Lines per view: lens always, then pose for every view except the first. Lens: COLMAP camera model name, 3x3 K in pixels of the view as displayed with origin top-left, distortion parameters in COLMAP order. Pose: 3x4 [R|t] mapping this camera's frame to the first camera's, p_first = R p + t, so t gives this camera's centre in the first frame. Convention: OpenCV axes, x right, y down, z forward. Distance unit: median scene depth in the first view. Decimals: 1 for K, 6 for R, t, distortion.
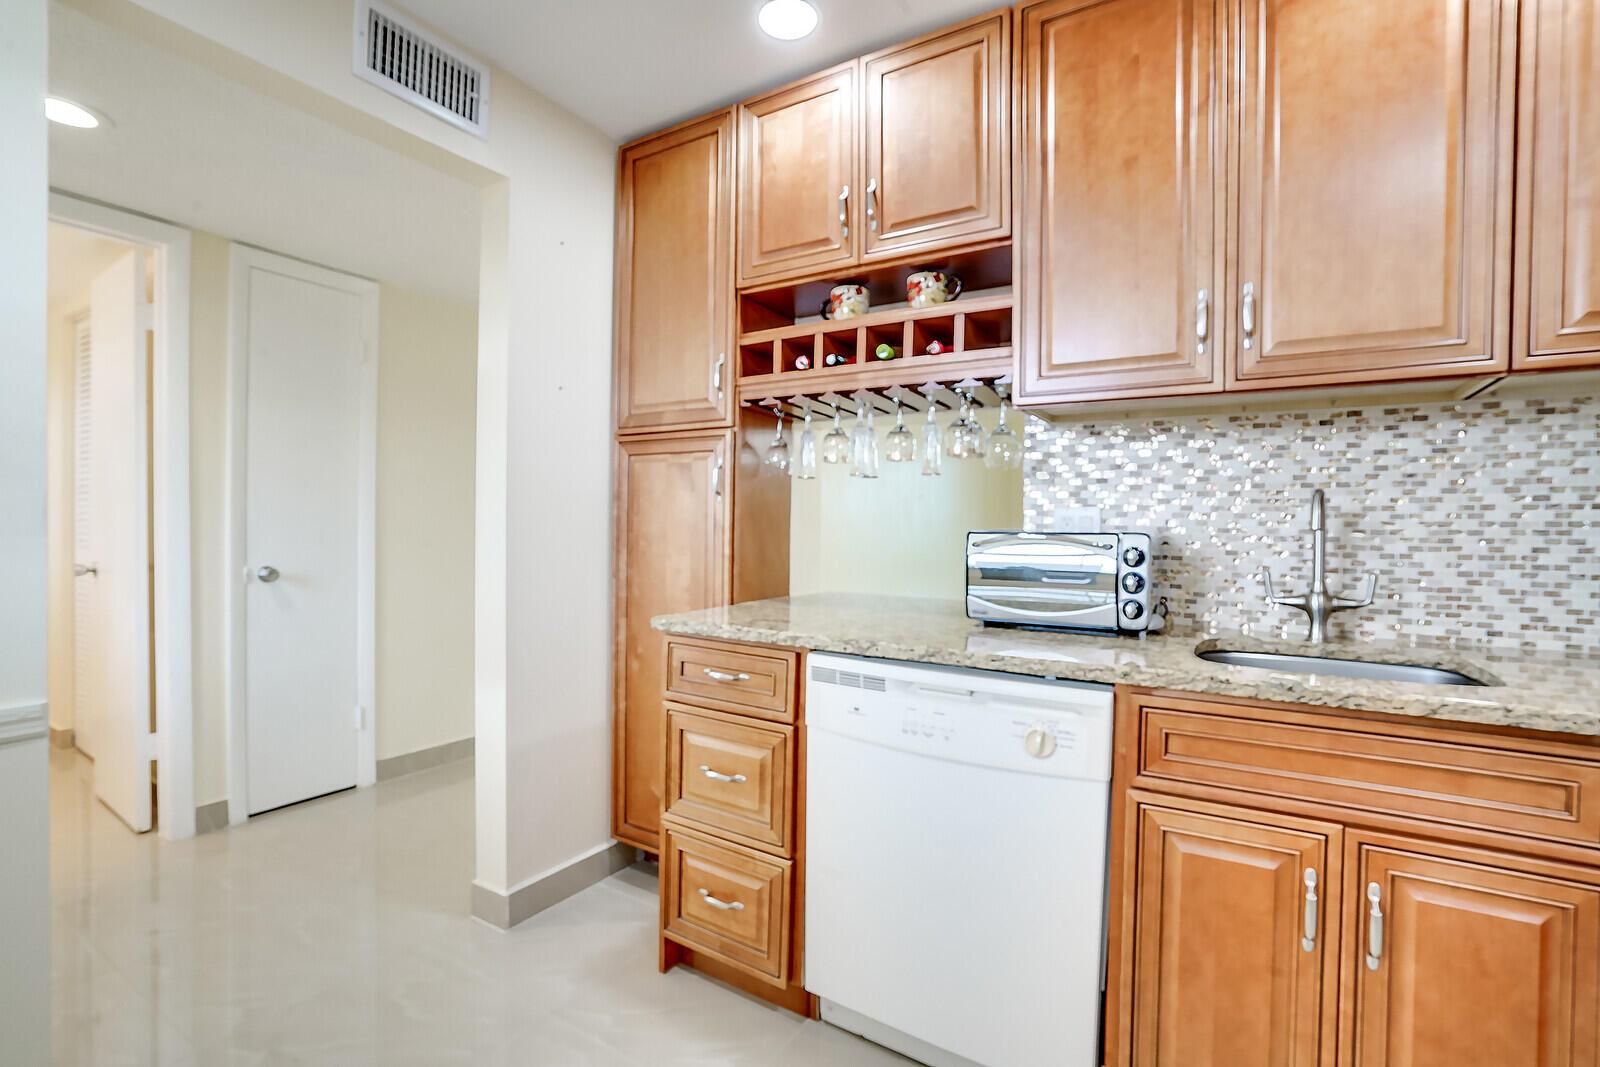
lens RADIAL K [[733.2, 0, 798.4], [0, 733.2, 541.1], [0, 0, 1]] dist [-0.054764, 0.020462]
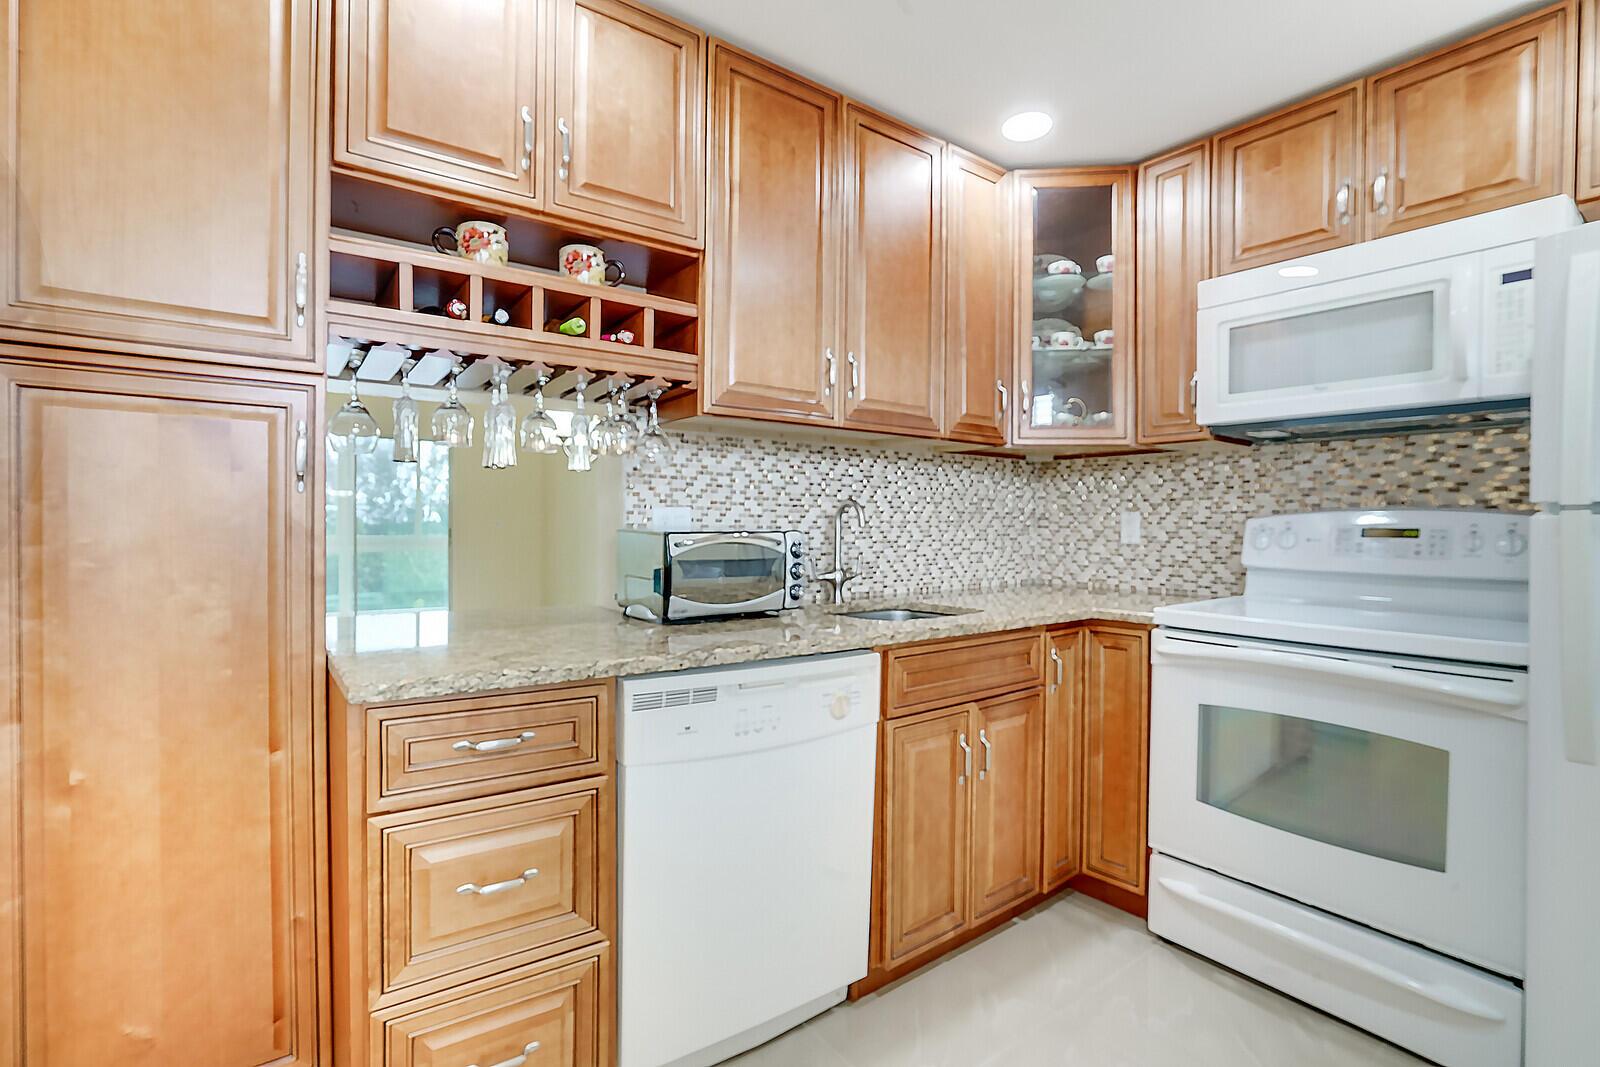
lens RADIAL K [[746.7, 0, 786.4], [0, 746.7, 533.7], [0, 0, 1]] dist [-0.053063, 0.022379]
pose [[0.374655, -0.021119, 0.926924, -0.668209], [0.016043, 0.999739, 0.016294, -0.025328], [-0.927026, 0.008766, 0.374895, 0.483604]]
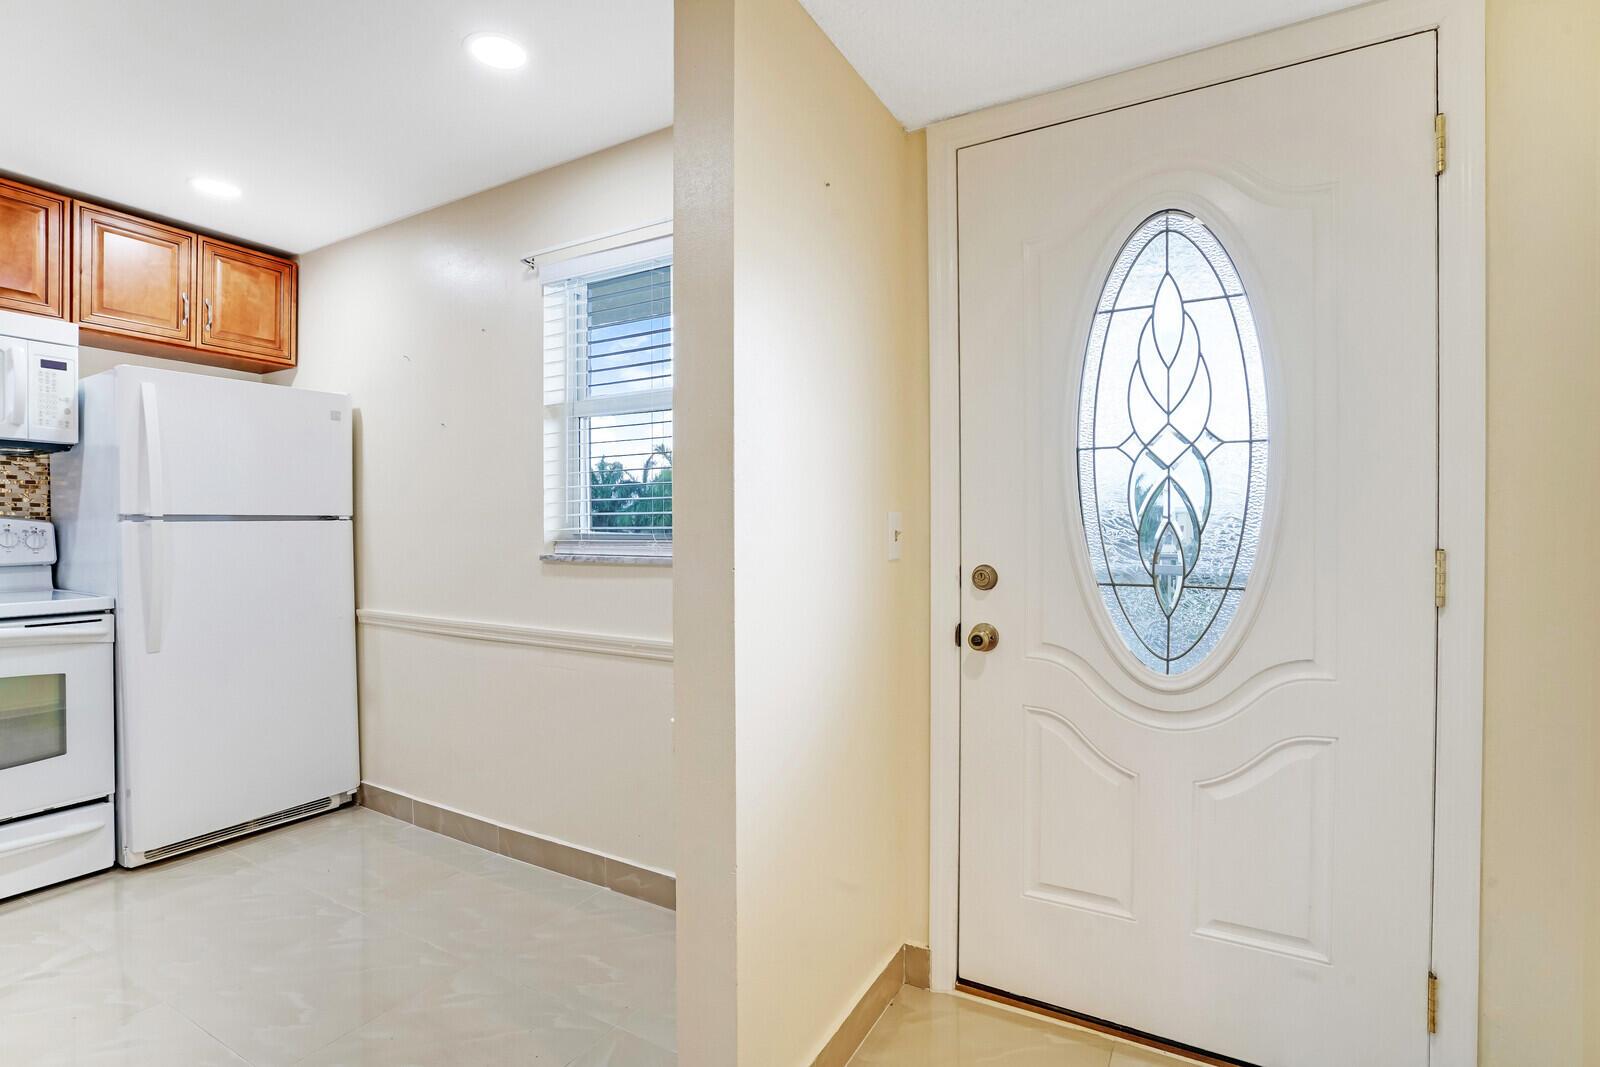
lens RADIAL K [[746.7, 0, 786.4], [0, 746.7, 533.7], [0, 0, 1]] dist [-0.053063, 0.022379]
pose [[-0.999642, -0.011391, -0.024218, -0.876462], [-0.012124, 0.999466, 0.030343, -0.054239], [0.023860, 0.030625, -0.999246, 1.472253]]
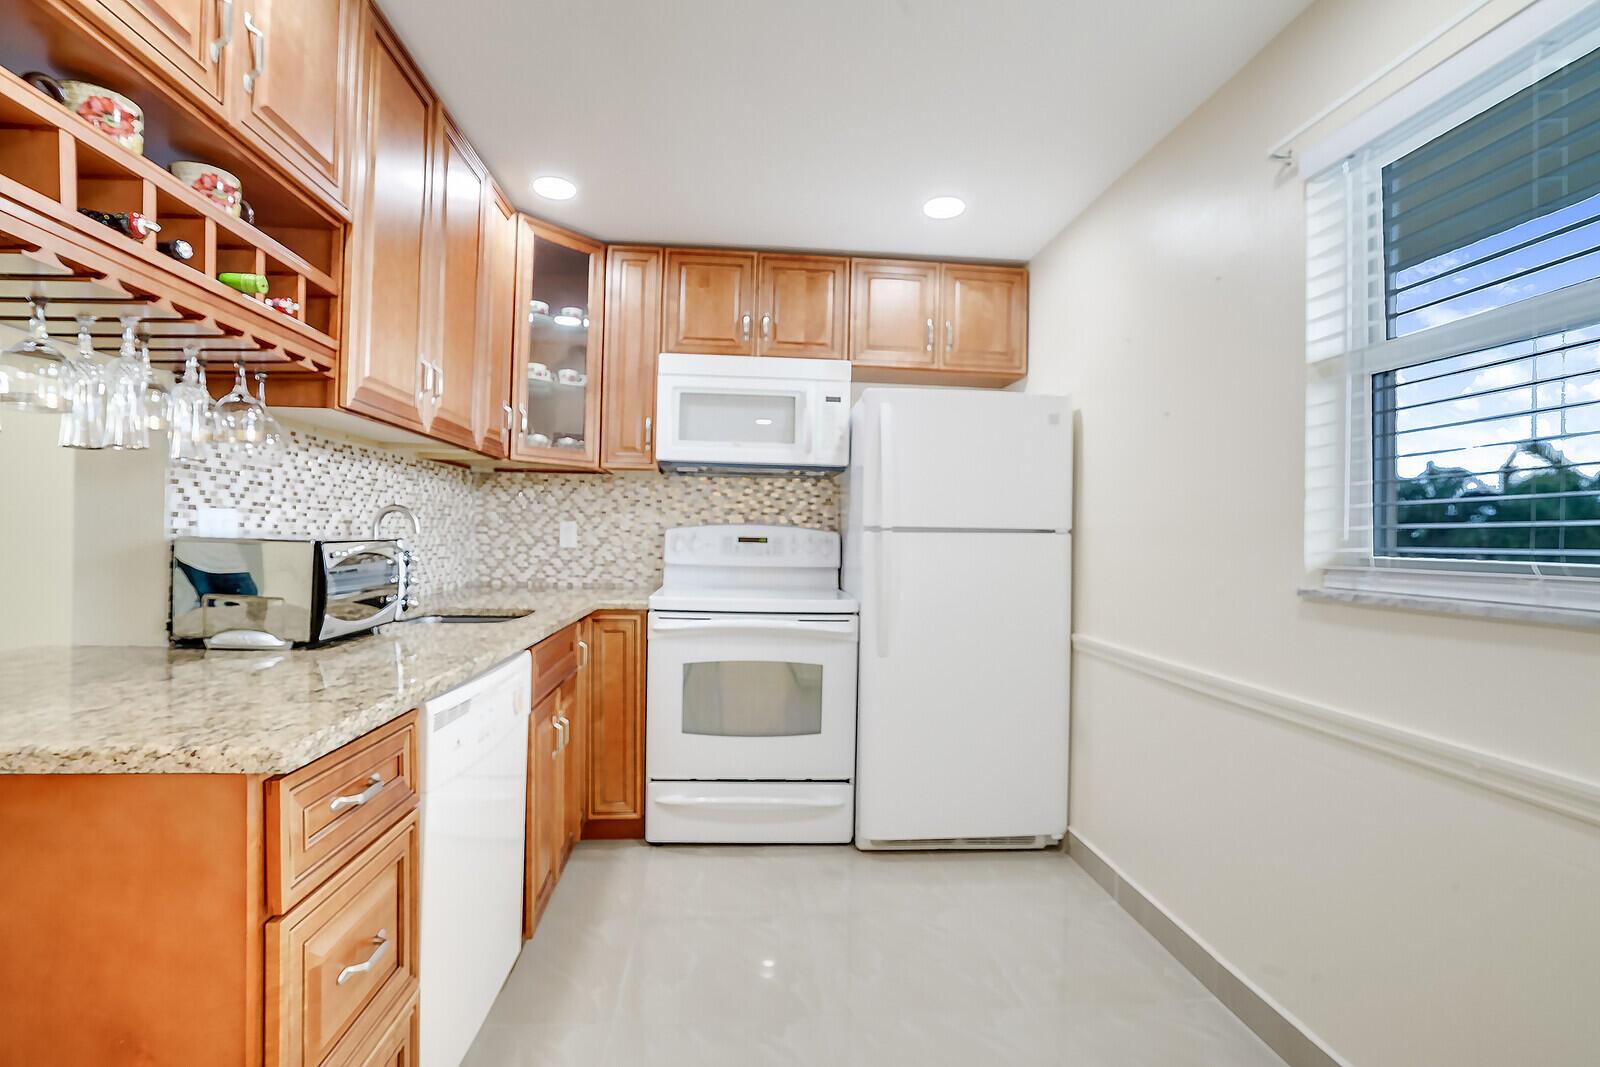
lens RADIAL K [[746.7, 0, 786.4], [0, 746.7, 533.7], [0, 0, 1]] dist [-0.053063, 0.022379]
pose [[-0.586041, -0.021260, 0.810003, -0.807485], [-0.009819, 0.999769, 0.019137, -0.045233], [-0.810222, 0.003262, -0.586114, 1.091373]]
